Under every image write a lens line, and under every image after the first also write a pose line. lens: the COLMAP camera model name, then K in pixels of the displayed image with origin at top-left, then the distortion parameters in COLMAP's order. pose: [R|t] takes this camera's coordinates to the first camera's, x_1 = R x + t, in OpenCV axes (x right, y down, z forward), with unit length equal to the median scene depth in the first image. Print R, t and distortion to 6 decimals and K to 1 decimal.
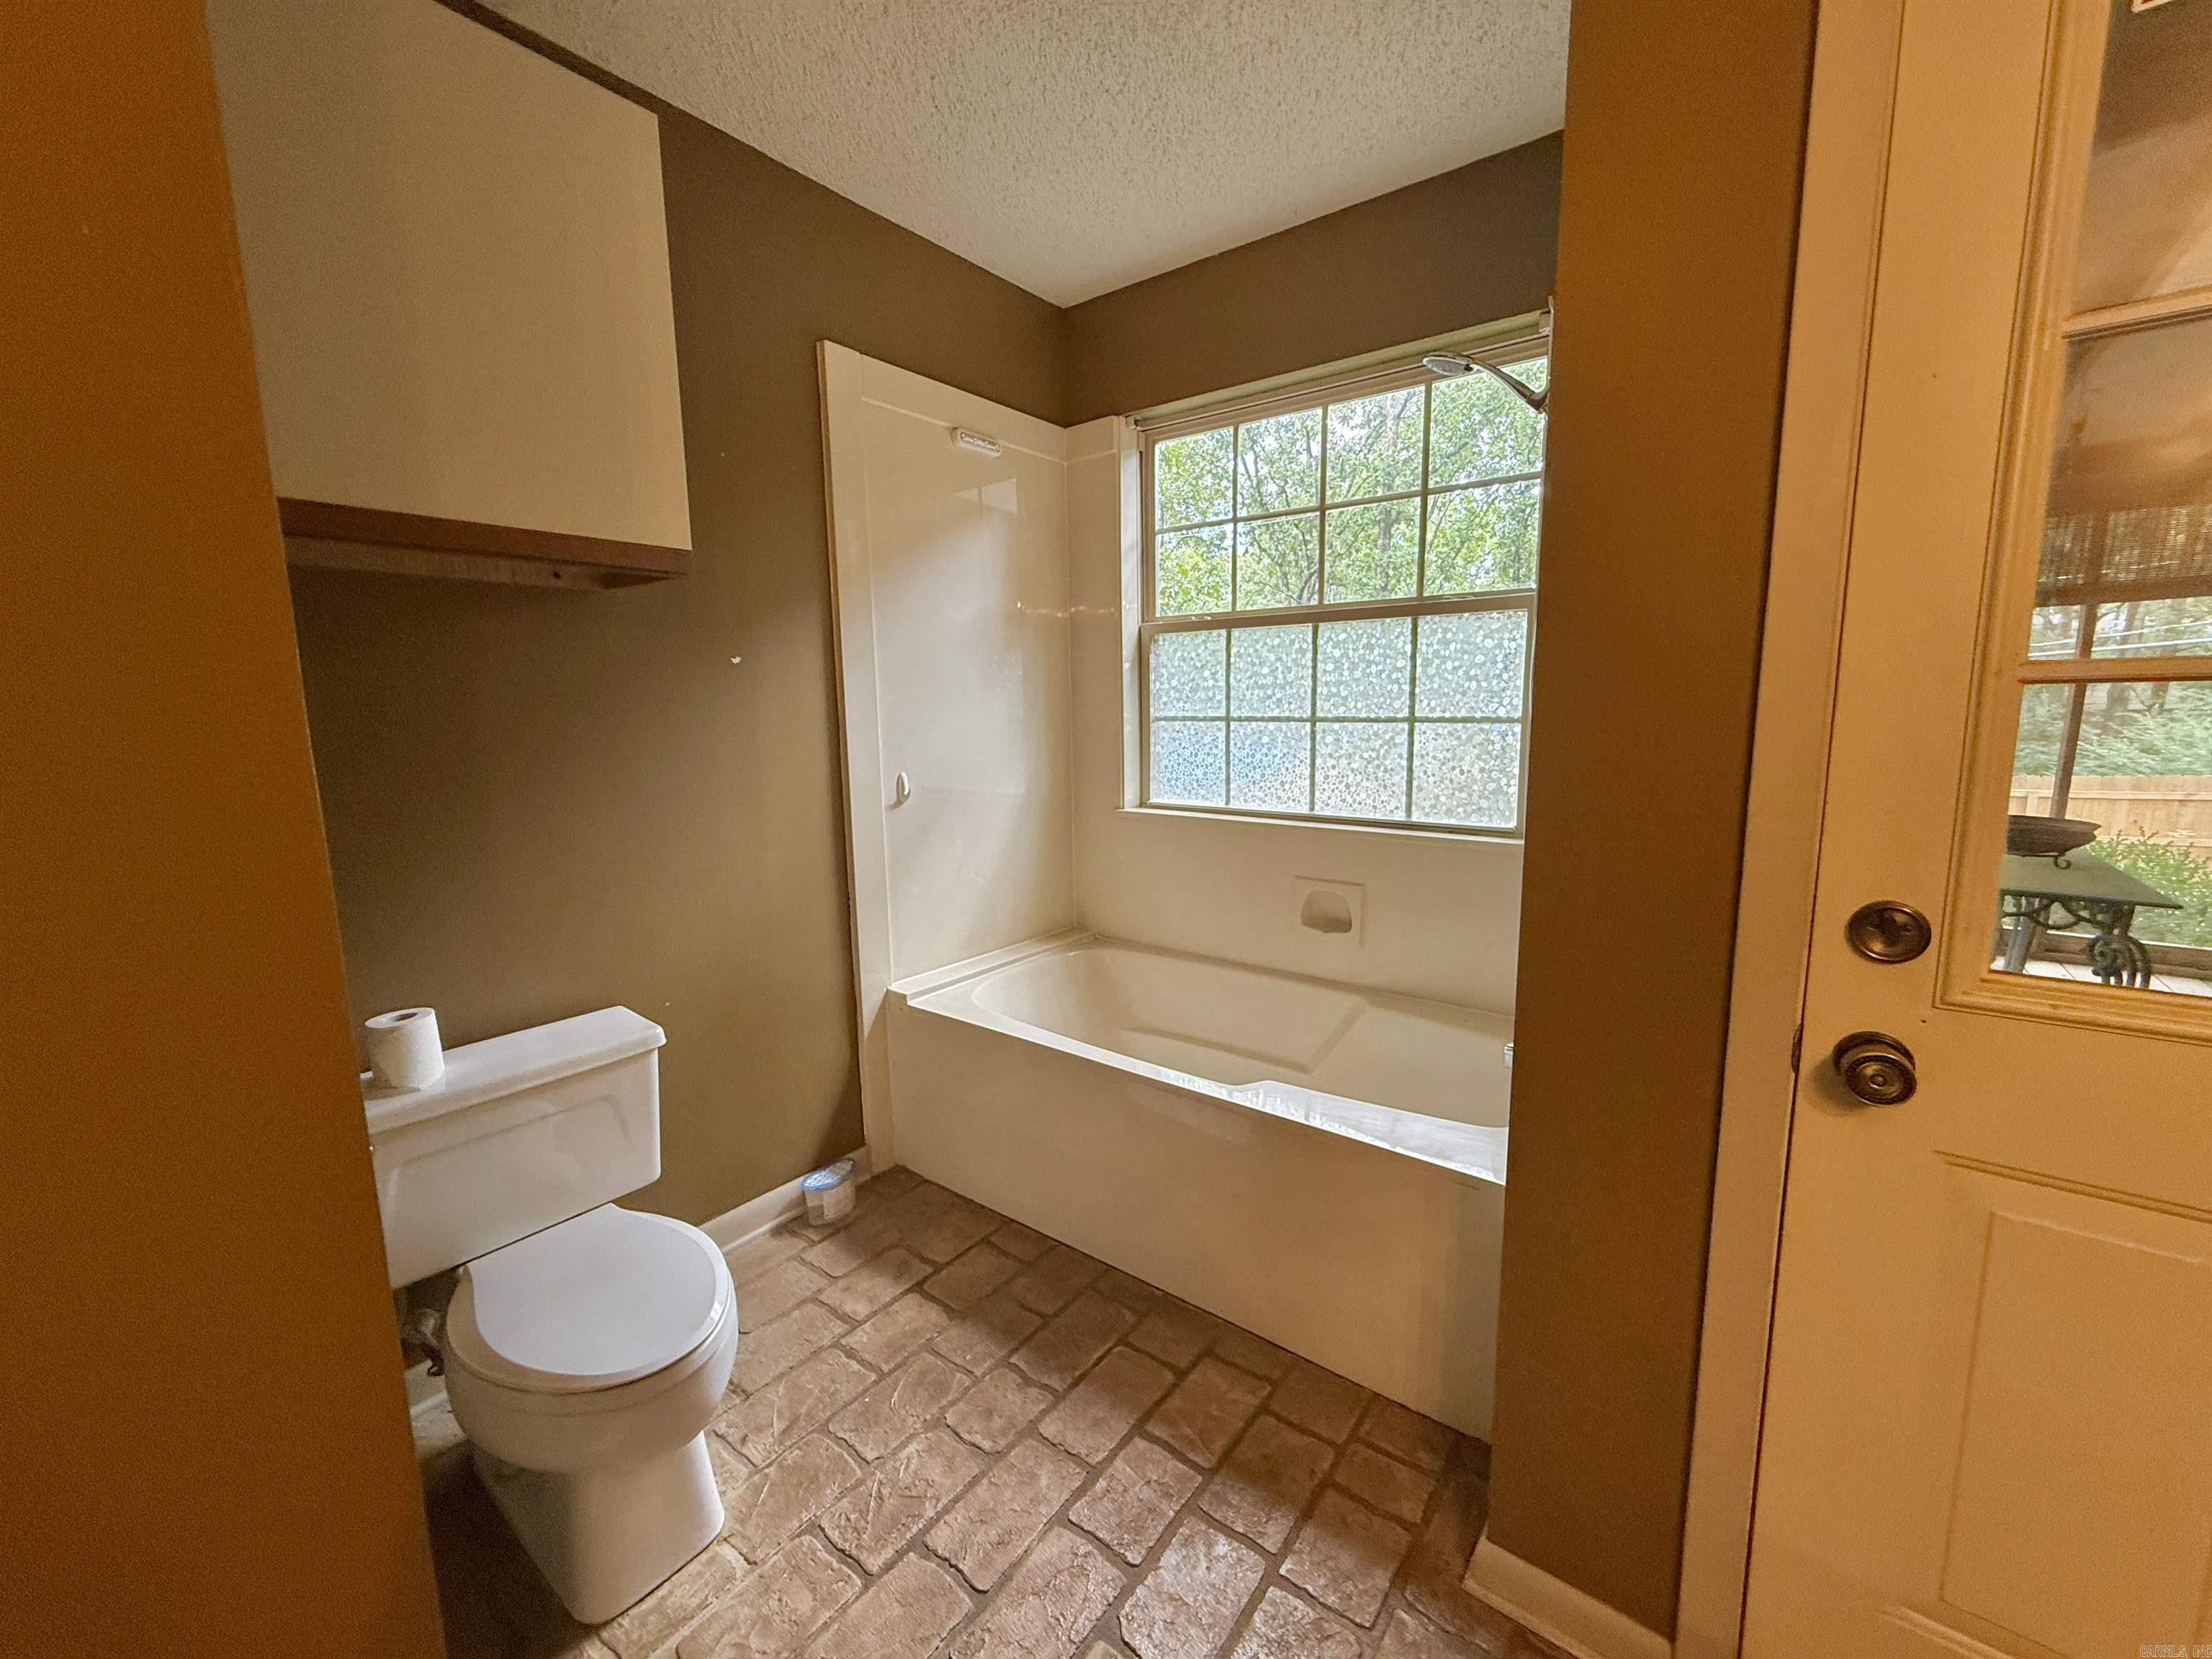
lens RADIAL K [[878.6, 0, 1102.5], [0, 878.6, 830.1], [0, 0, 1]] dist [0.000360, -0.000138]
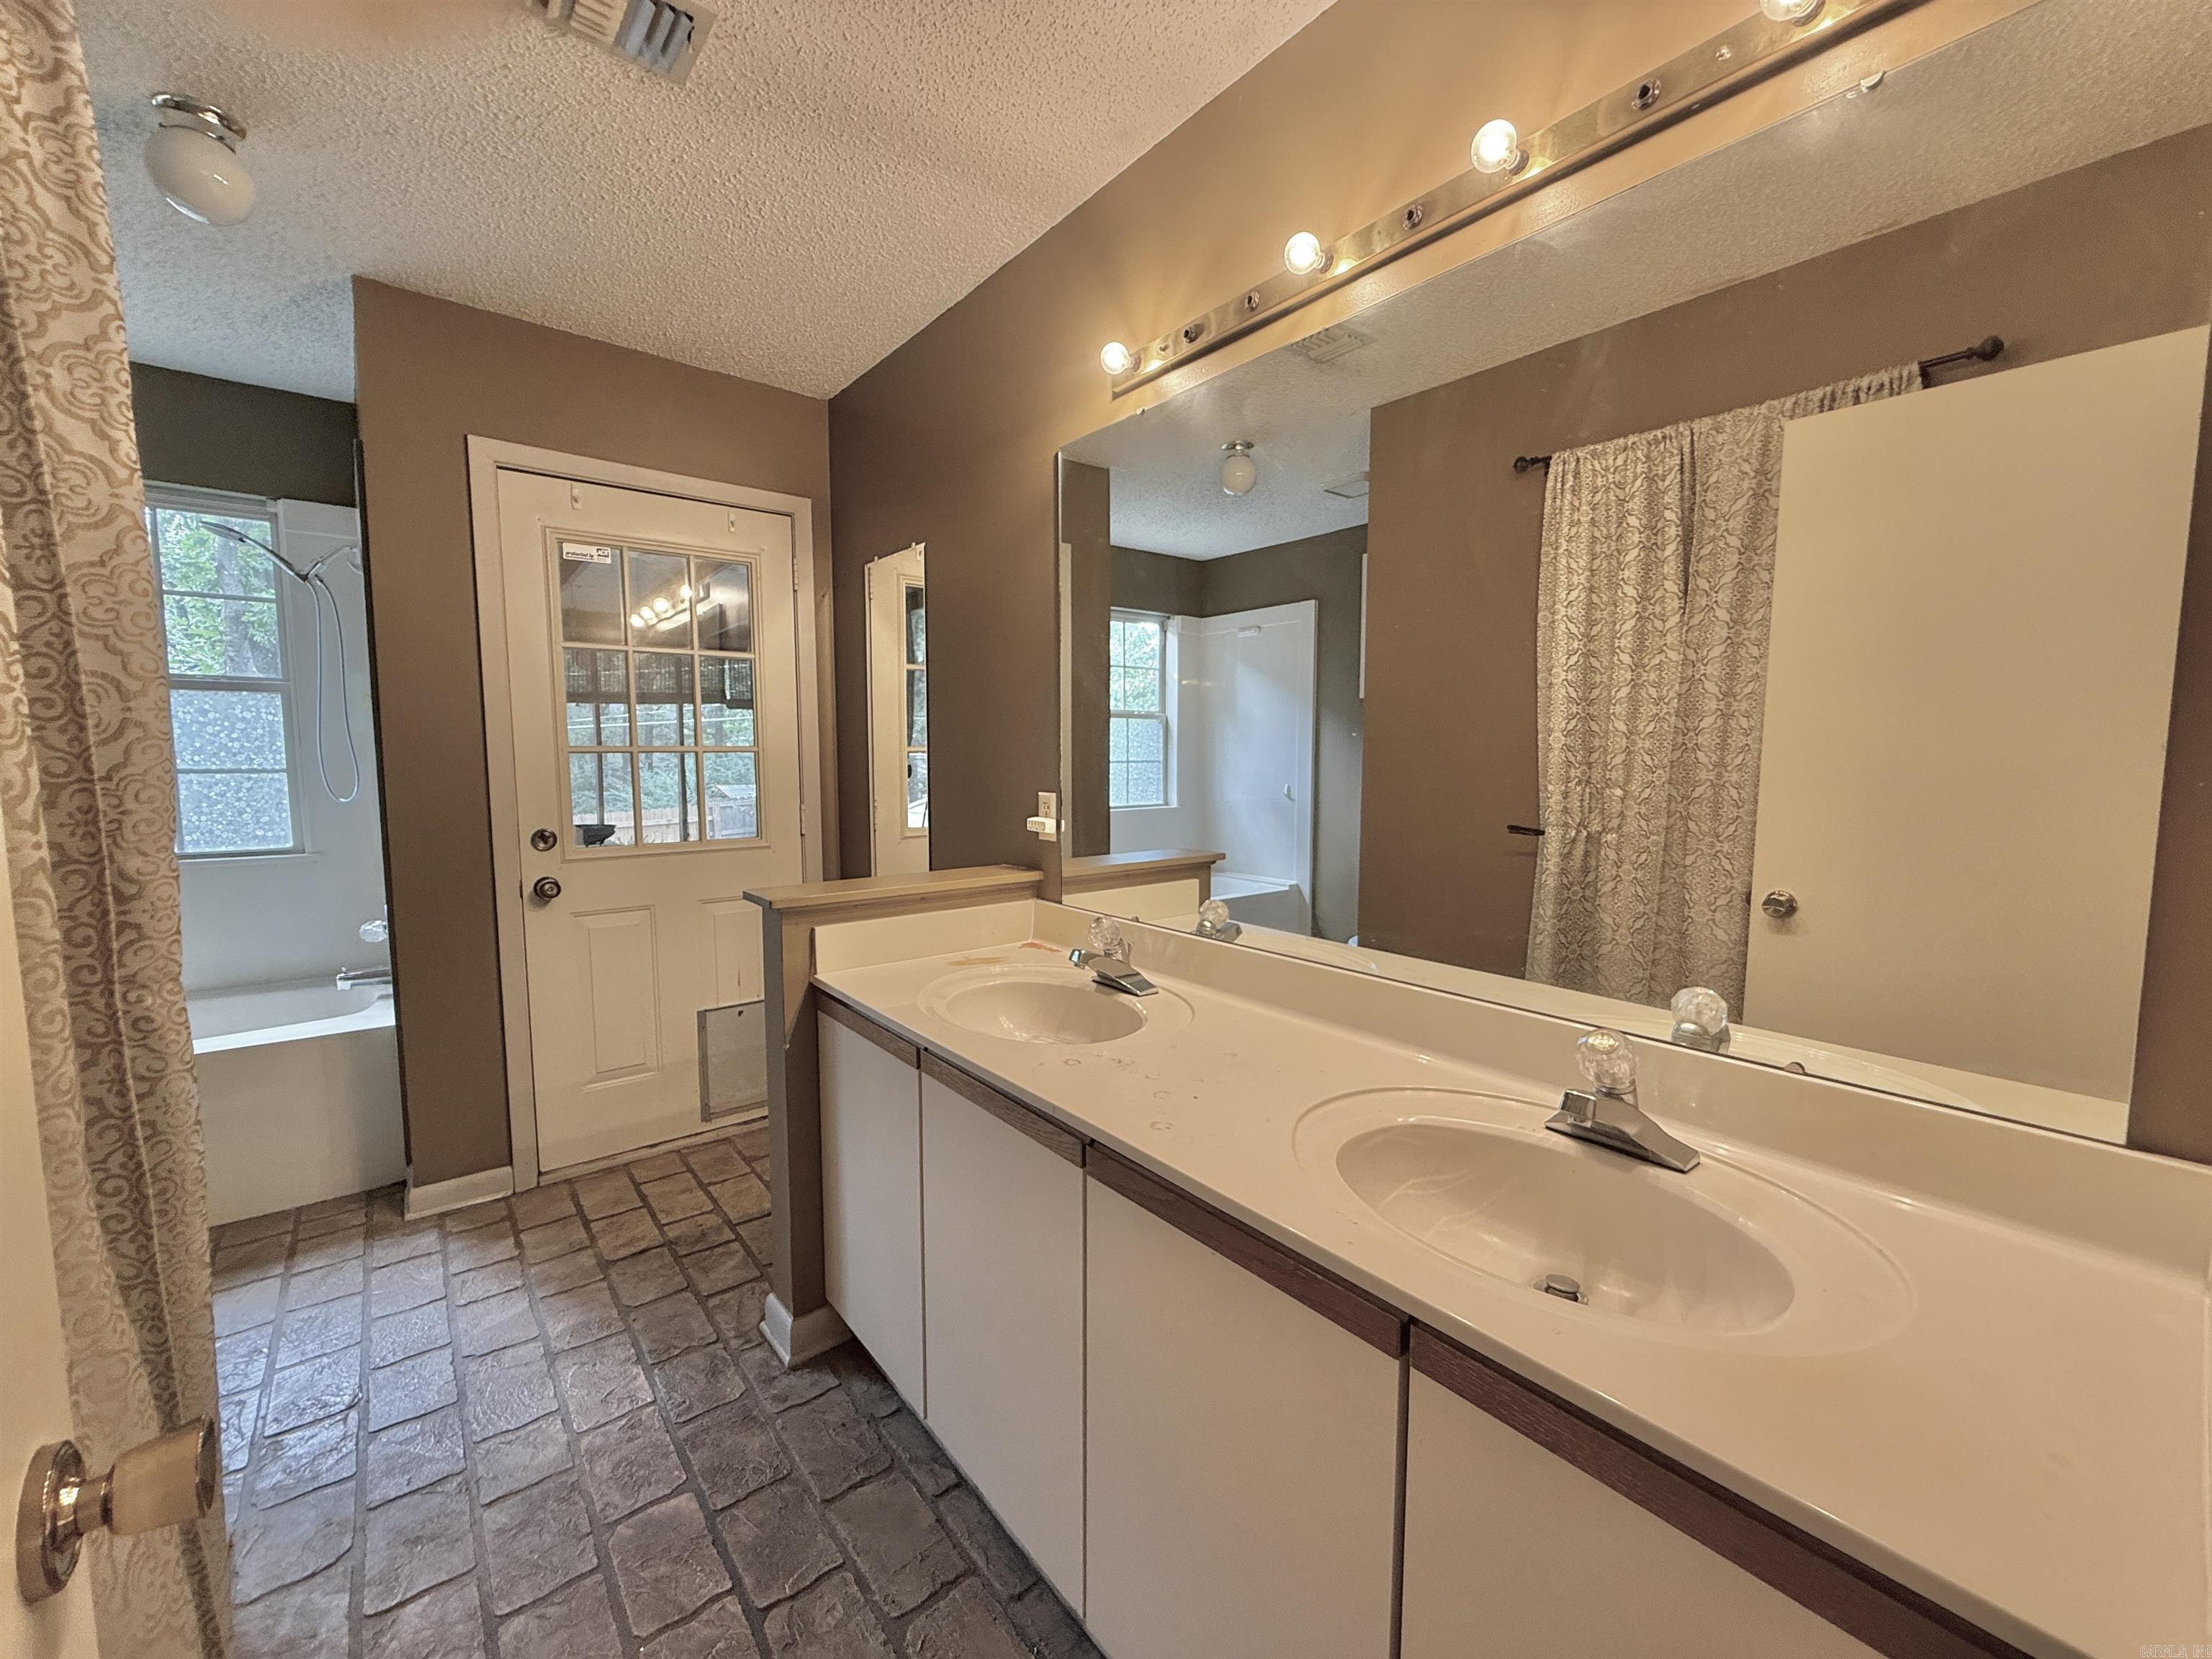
lens RADIAL K [[878.6, 0, 1102.5], [0, 878.6, 830.1], [0, 0, 1]] dist [0.000360, -0.000138]
pose [[0.223843, -0.065375, 0.972430, -0.901591], [0.142501, 0.989221, 0.033702, 0.161609], [-0.964151, 0.131028, 0.230747, -0.858293]]
